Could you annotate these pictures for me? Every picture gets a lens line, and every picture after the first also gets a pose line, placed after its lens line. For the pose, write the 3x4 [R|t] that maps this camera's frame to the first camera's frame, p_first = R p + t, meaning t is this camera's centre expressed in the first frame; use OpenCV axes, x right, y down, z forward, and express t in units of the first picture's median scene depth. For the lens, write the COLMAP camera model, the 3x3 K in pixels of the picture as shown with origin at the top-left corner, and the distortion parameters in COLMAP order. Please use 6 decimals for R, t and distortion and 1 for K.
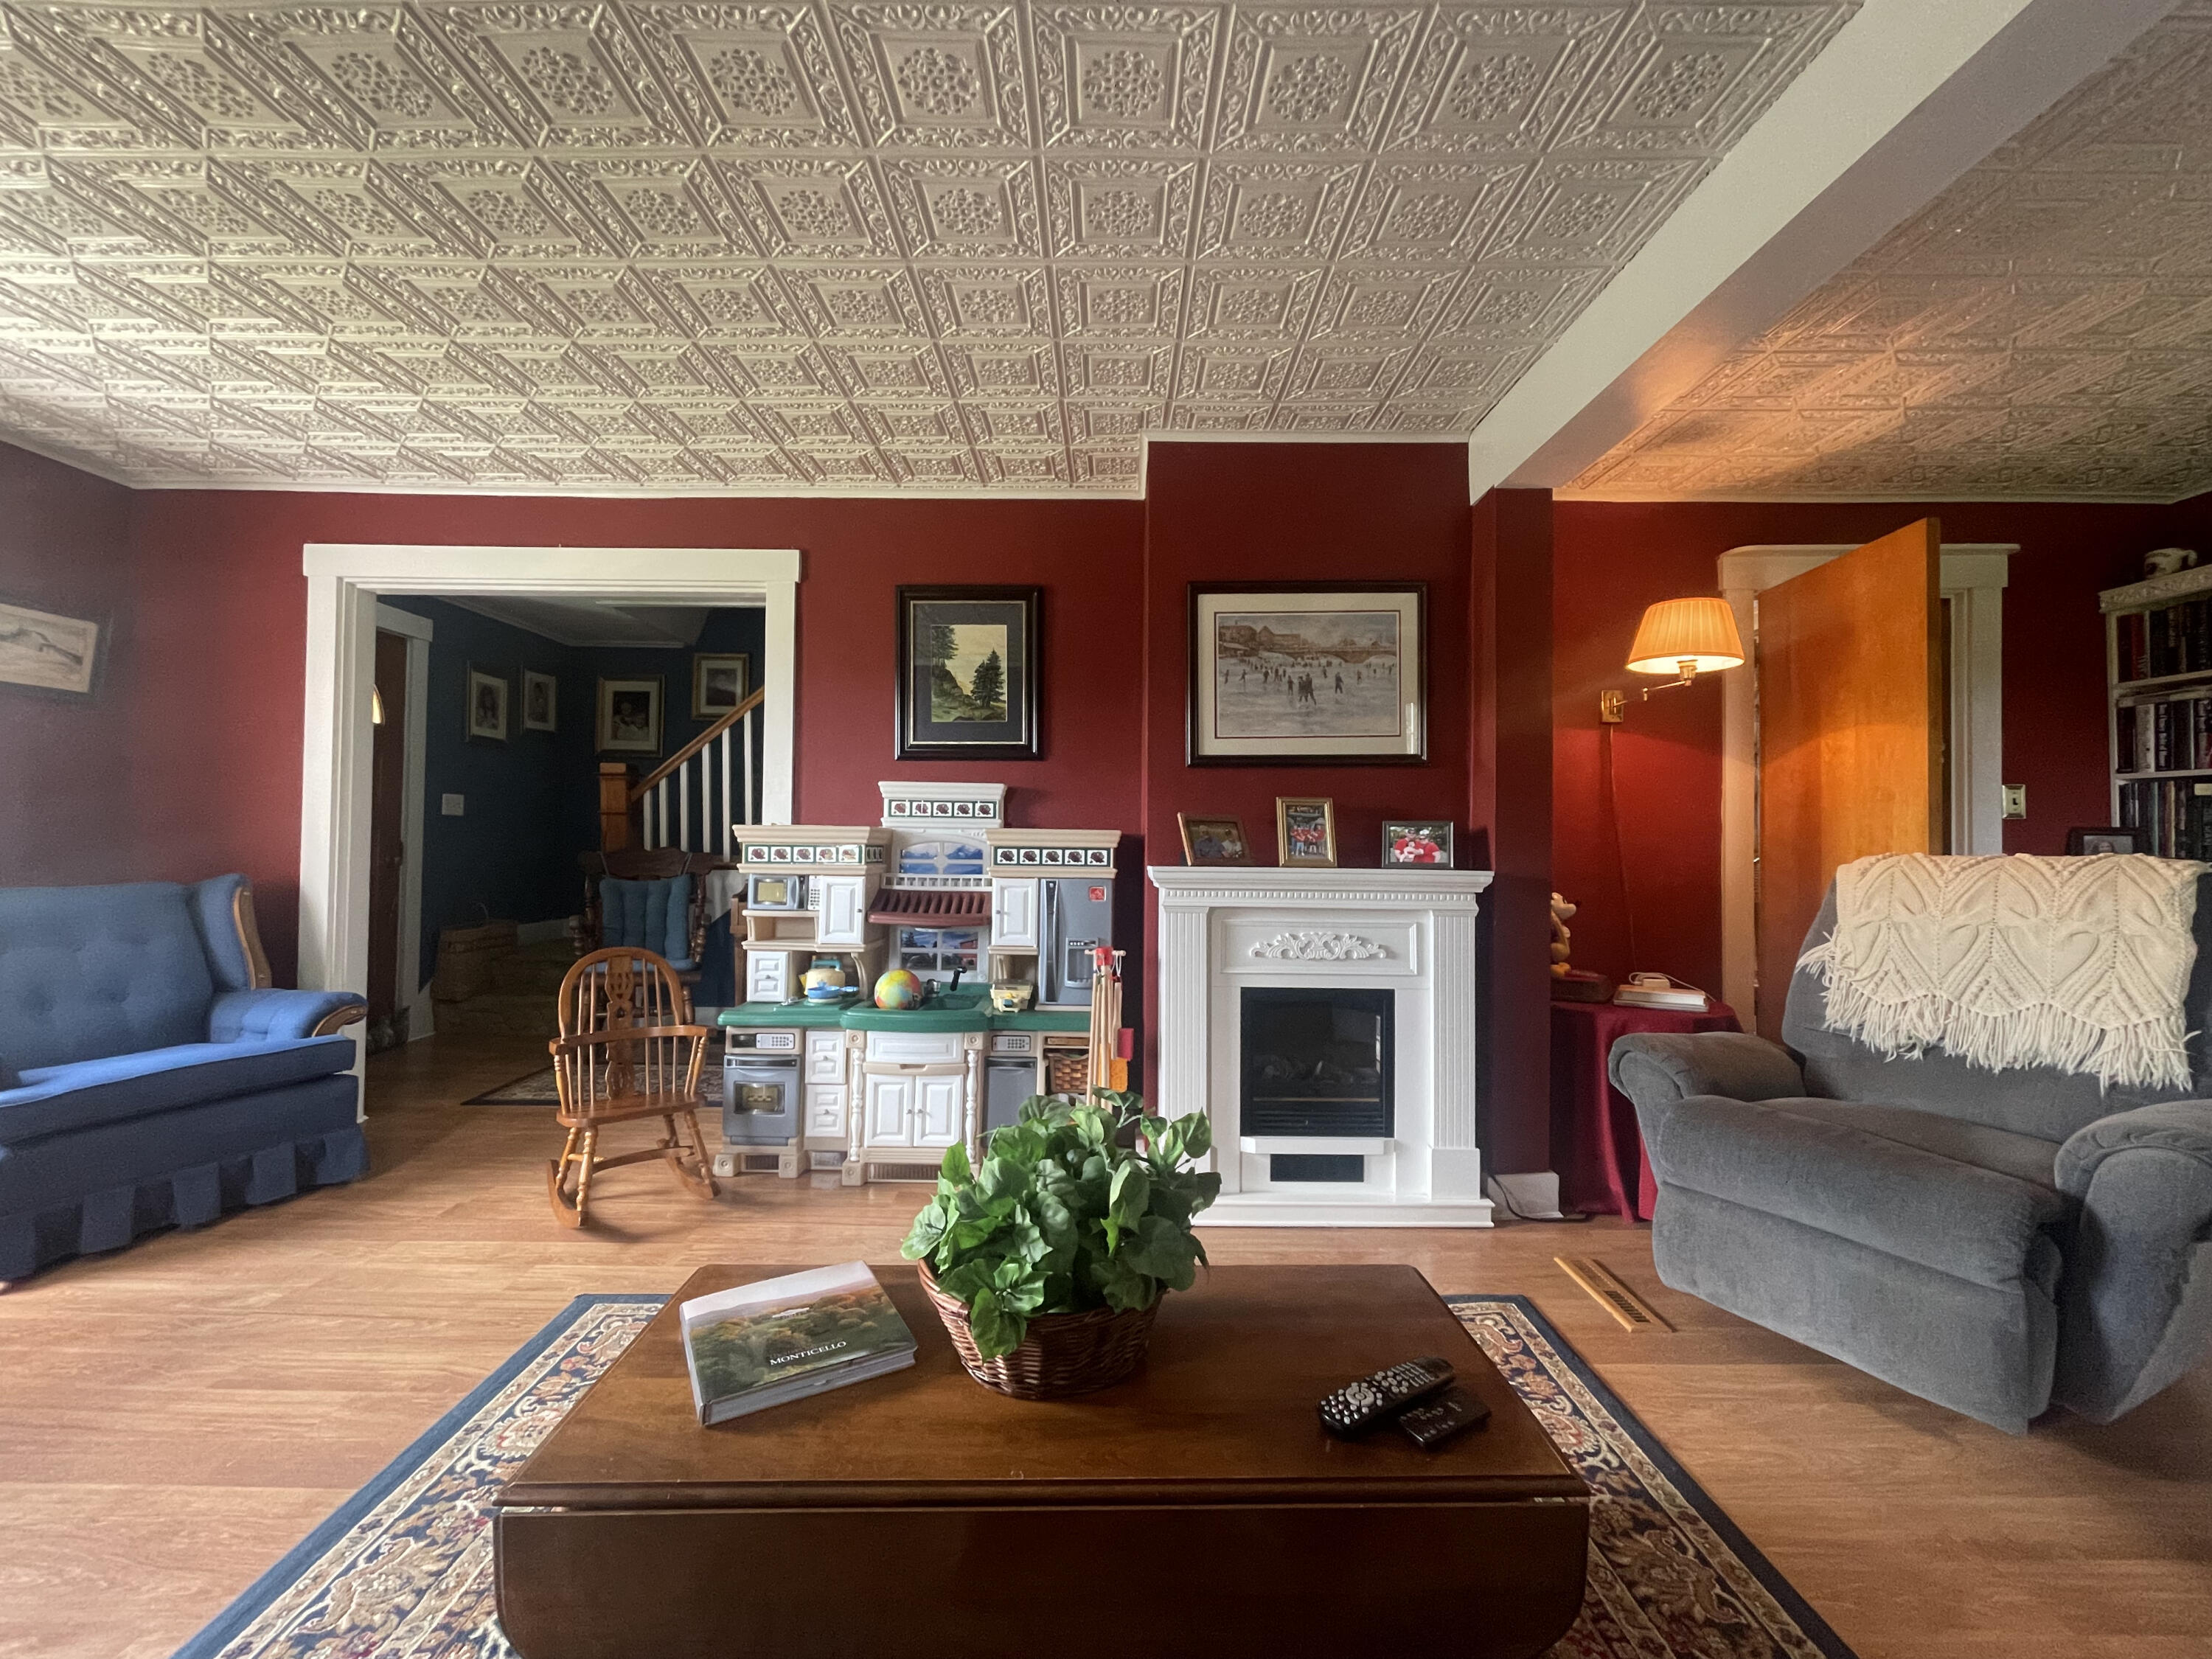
lens RADIAL K [[888.1, 0, 1102.4], [0, 888.1, 833.0], [0, 0, 1]] dist [-0.000755, -0.000105]
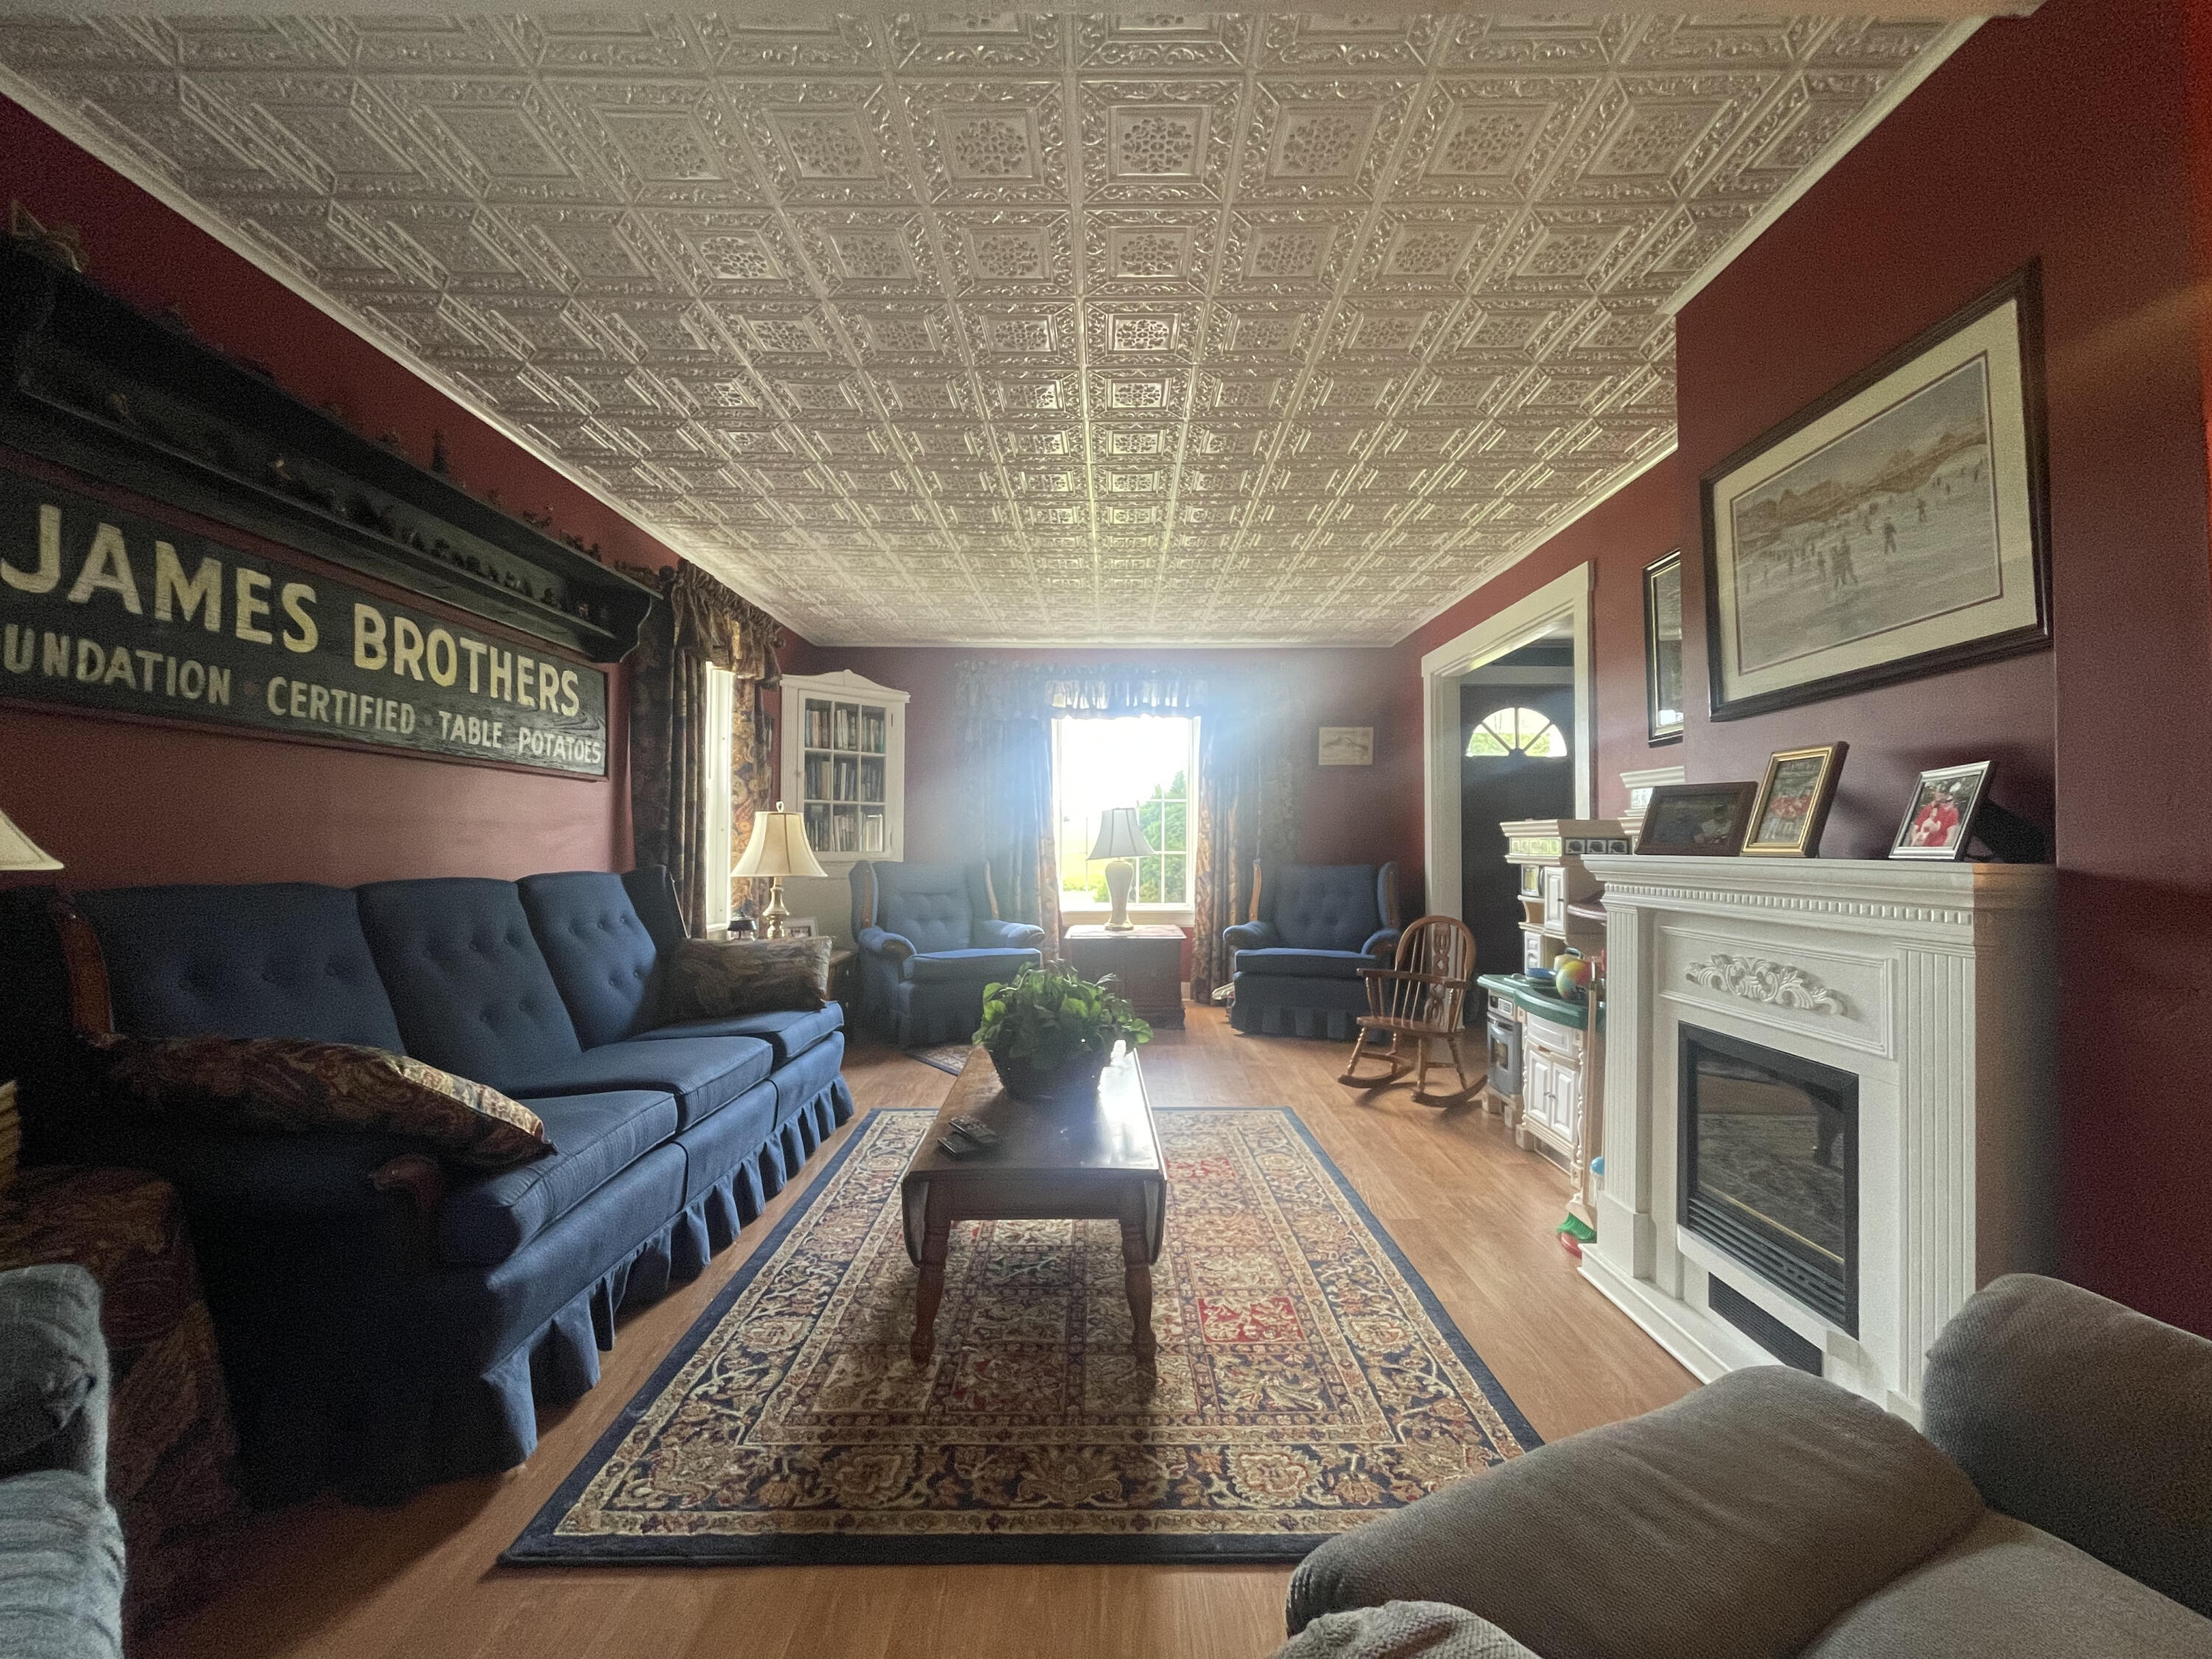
lens RADIAL K [[888.1, 0, 1102.0], [0, 888.1, 835.9], [0, 0, 1]] dist [-0.000755, -0.000105]
pose [[0.002271, -0.022357, -0.999747, 0.885801], [0.007432, 0.999723, -0.022339, 0.034865], [0.999970, -0.007379, 0.002437, 0.526759]]
